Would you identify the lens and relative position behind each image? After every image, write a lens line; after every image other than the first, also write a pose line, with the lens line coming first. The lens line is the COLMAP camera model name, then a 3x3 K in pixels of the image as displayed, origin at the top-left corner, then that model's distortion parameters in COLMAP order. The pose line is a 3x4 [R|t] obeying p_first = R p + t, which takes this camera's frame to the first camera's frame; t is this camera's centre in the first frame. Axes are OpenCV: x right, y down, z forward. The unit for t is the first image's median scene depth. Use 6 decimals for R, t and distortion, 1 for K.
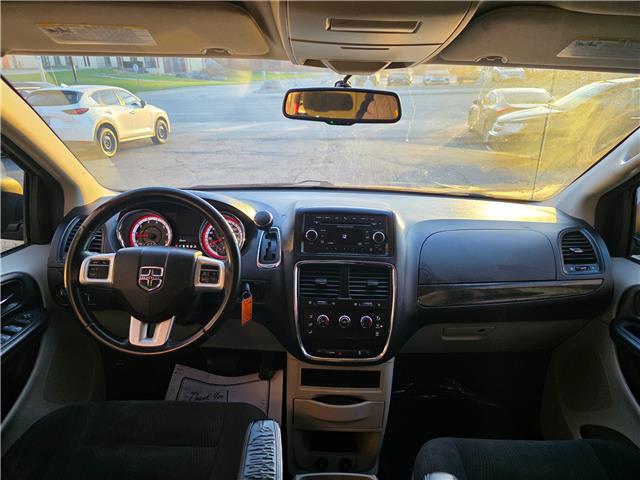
lens RADIAL K [[444.3, 0, 309.4], [0, 444.3, 235.9], [0, 0, 1]] dist [0.049146, -0.041749]
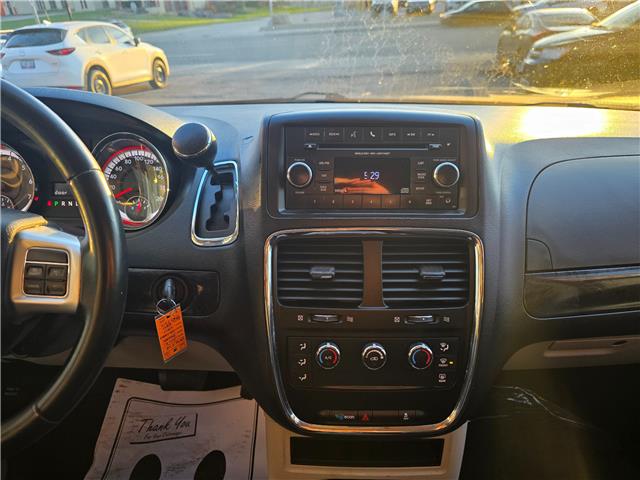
lens RADIAL K [[444.3, 0, 322.8], [0, 444.3, 249.2], [0, 0, 1]] dist [0.049146, -0.041749]
pose [[0.999633, -0.025164, -0.010019, 0.029926], [0.026325, 0.989684, 0.140830, 0.010683], [0.006372, -0.141042, 0.989983, 0.506704]]
